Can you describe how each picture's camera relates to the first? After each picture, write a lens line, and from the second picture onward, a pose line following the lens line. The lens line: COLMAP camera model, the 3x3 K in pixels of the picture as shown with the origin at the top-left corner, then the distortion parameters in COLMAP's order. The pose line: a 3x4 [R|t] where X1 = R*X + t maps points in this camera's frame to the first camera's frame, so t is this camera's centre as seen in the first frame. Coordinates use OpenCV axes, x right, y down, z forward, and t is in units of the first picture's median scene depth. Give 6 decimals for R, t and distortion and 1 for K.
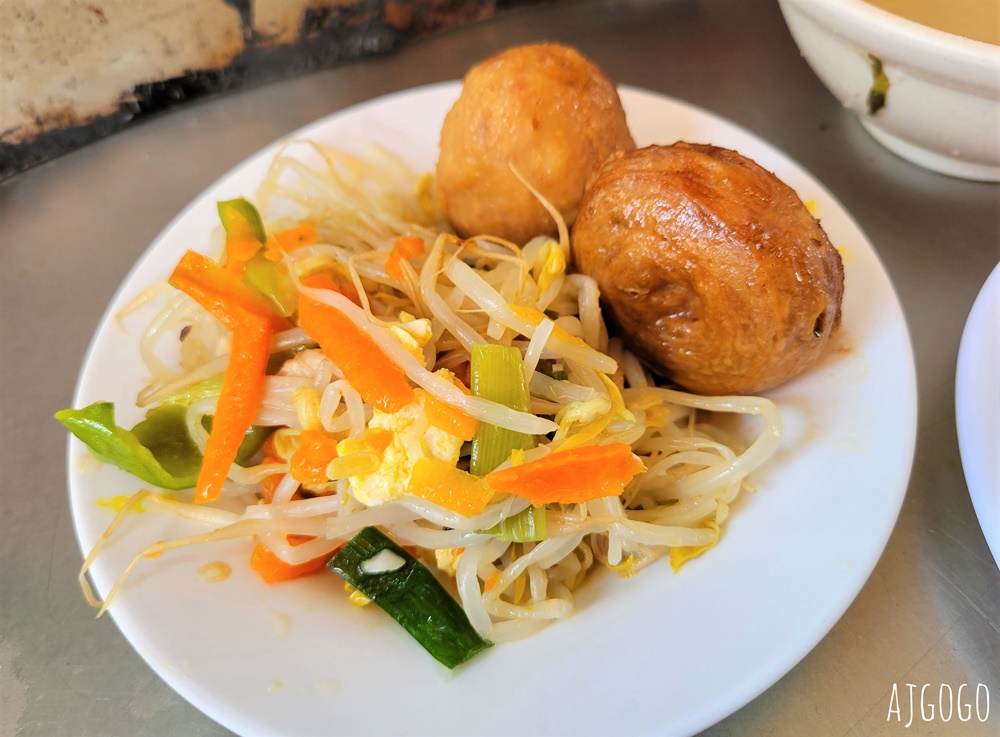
lens RADIAL K [[802.6, 0, 500.0], [0, 802.6, 368.5], [0, 0, 1]] dist [0.003402, -0.000720]
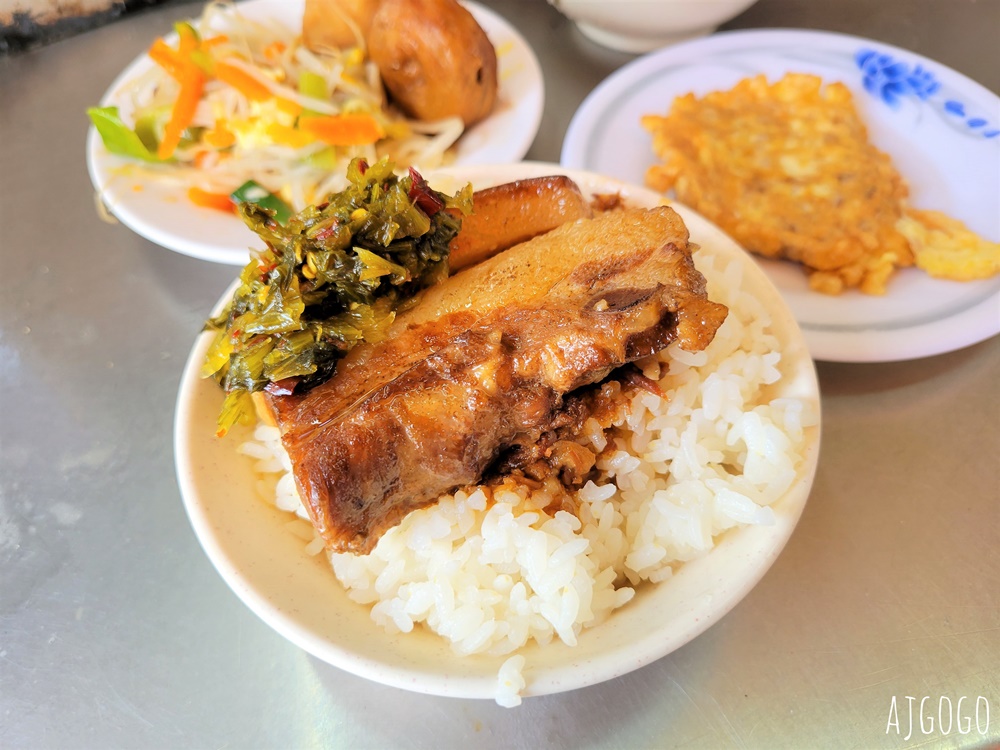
lens RADIAL K [[823.1, 0, 500.0], [0, 823.1, 375.0], [0, 0, 1]] dist [-0.002685, -0.009383]
pose [[0.998950, 0.013710, 0.043709, 0.331186], [-0.012391, 0.999464, -0.030296, 0.672120], [-0.044101, 0.029723, 0.998585, -0.922617]]
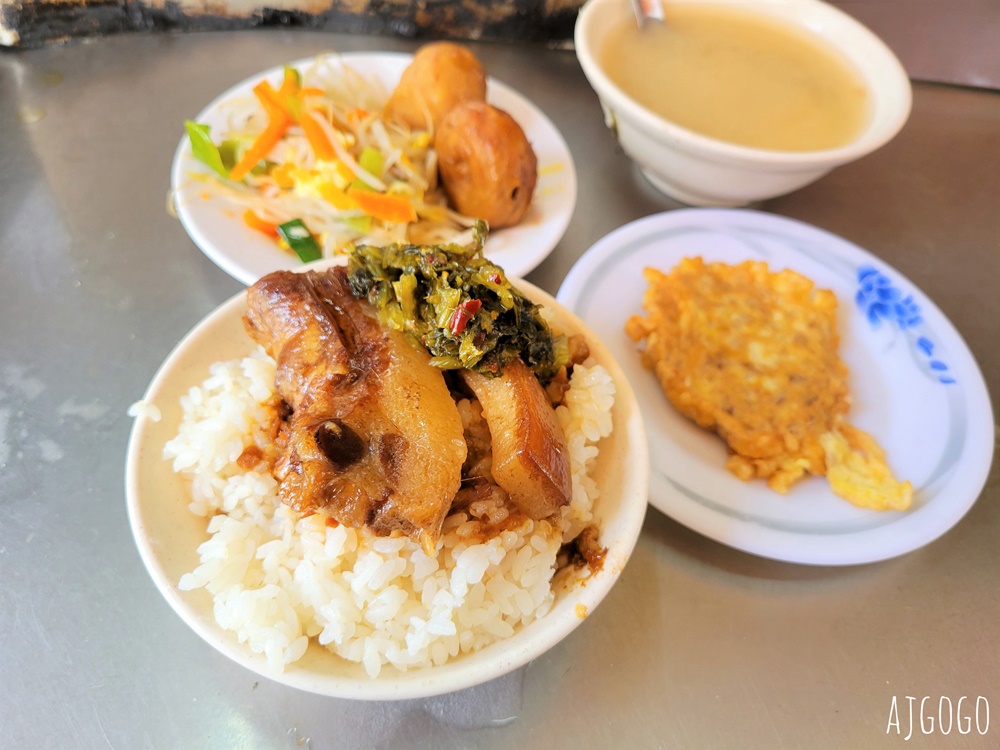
lens RADIAL K [[812.6, 0, 500.0], [0, 812.6, 375.0], [0, 0, 1]] dist [0.005650, 0.007477]
pose [[0.944216, 0.328887, -0.016992, 0.509493], [-0.329308, 0.943449, -0.038209, 0.477290], [0.003464, 0.041673, 0.999125, -1.159304]]
